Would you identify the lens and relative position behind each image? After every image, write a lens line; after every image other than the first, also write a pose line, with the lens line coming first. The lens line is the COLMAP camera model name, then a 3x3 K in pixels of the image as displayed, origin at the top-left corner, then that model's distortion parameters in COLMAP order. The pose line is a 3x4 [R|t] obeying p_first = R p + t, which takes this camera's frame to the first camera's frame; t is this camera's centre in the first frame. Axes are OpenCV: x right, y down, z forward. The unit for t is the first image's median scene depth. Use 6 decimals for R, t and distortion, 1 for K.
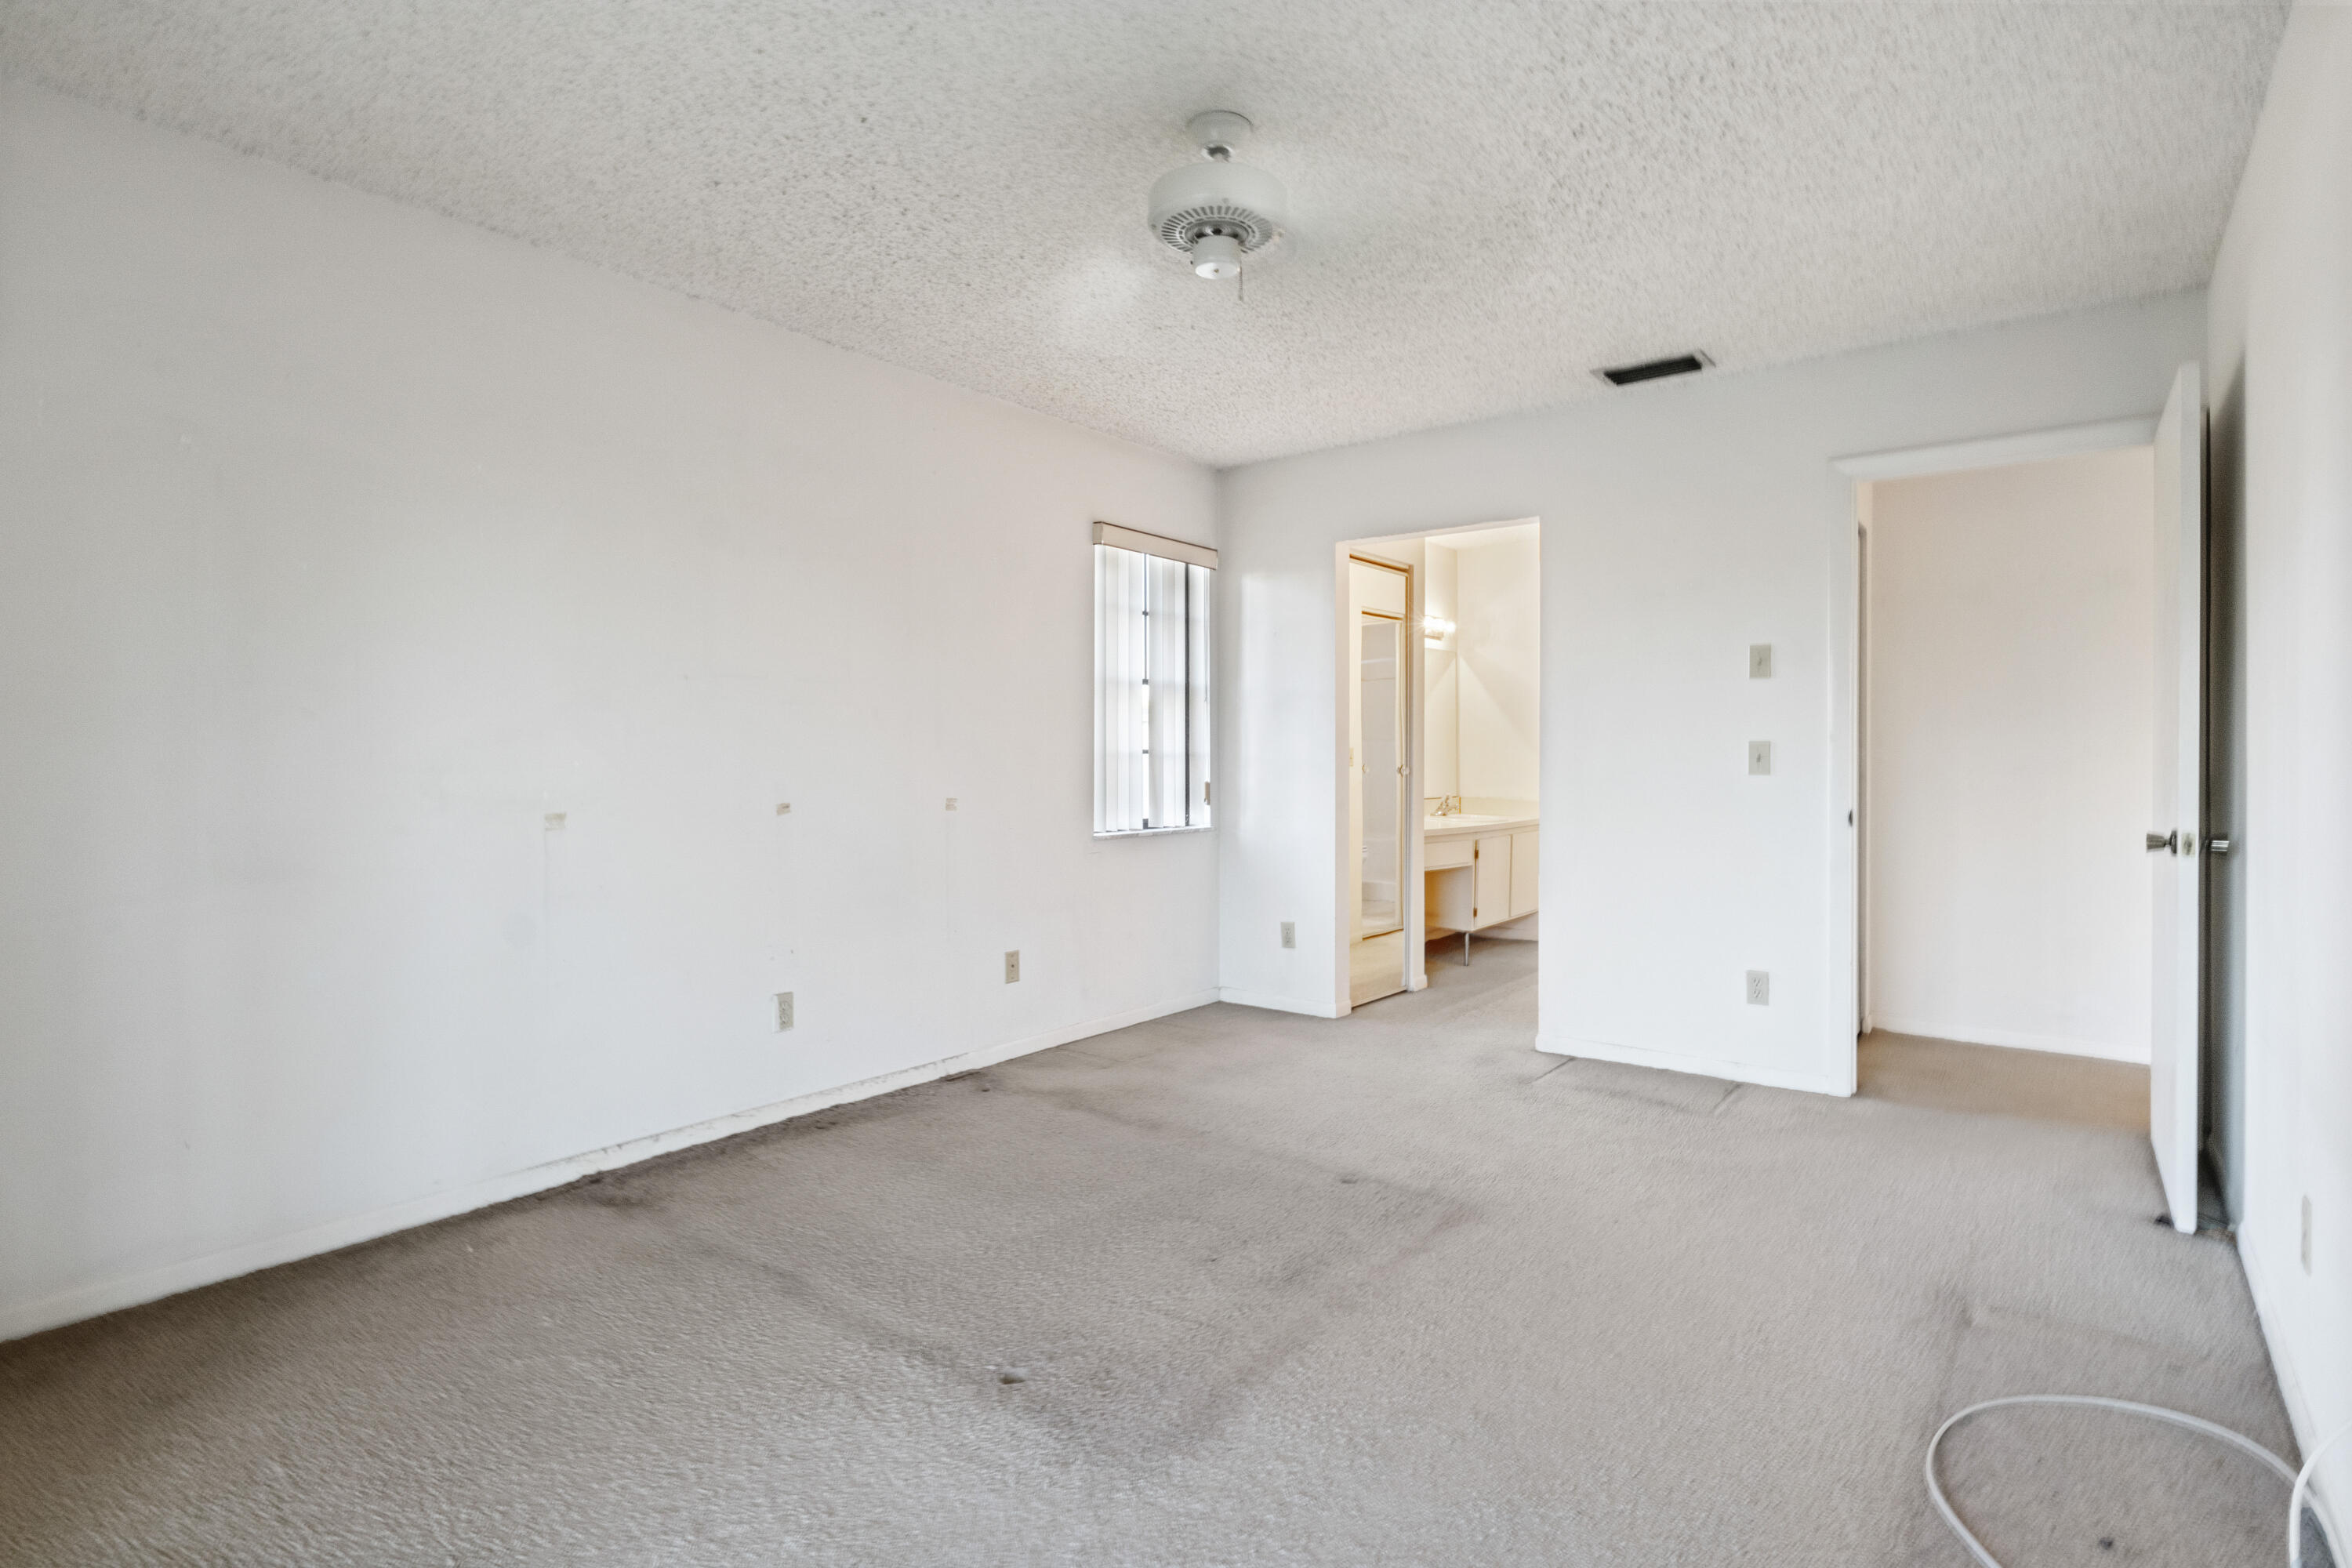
lens RADIAL K [[1185.6, 0, 1179.5], [0, 1185.6, 769.0], [0, 0, 1]] dist [-0.005015, -0.001050]
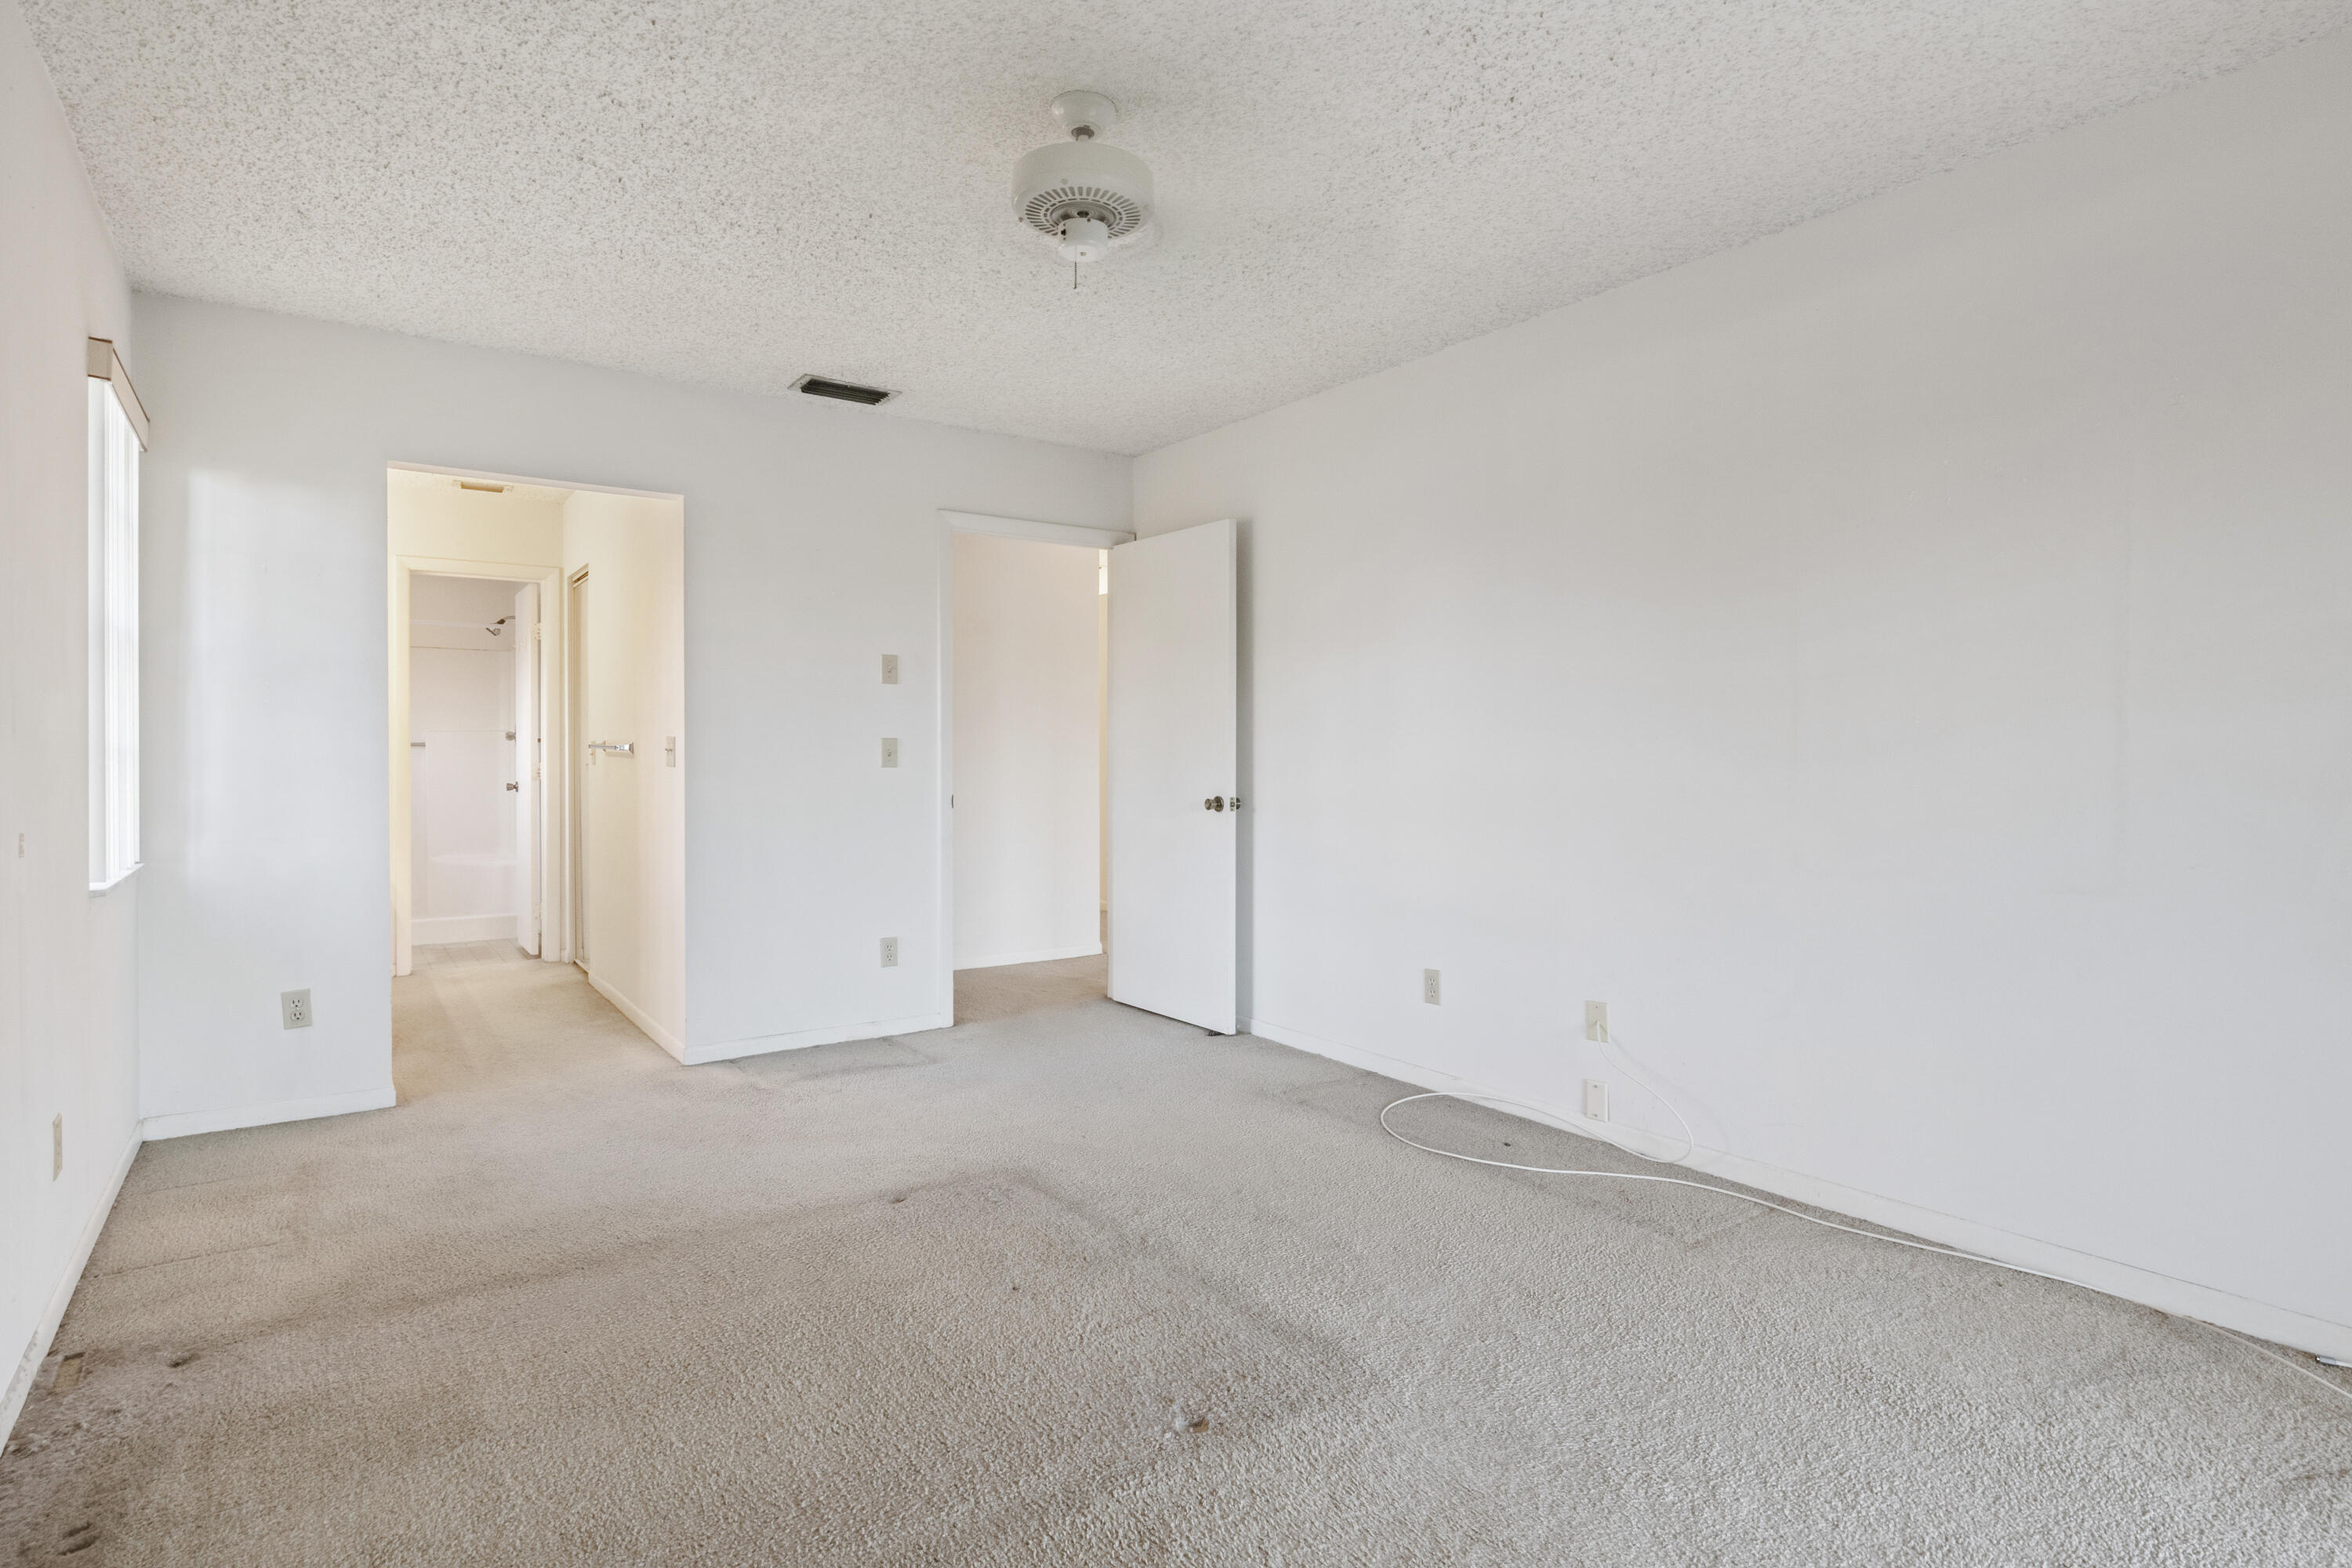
lens RADIAL K [[1185.6, 0, 1190.4], [0, 1185.6, 764.8], [0, 0, 1]] dist [-0.005015, -0.001050]
pose [[0.283952, -0.009579, 0.958791, -0.552778], [0.009868, 0.999926, 0.007068, -0.002783], [-0.958788, 0.007455, 0.284025, 0.402997]]
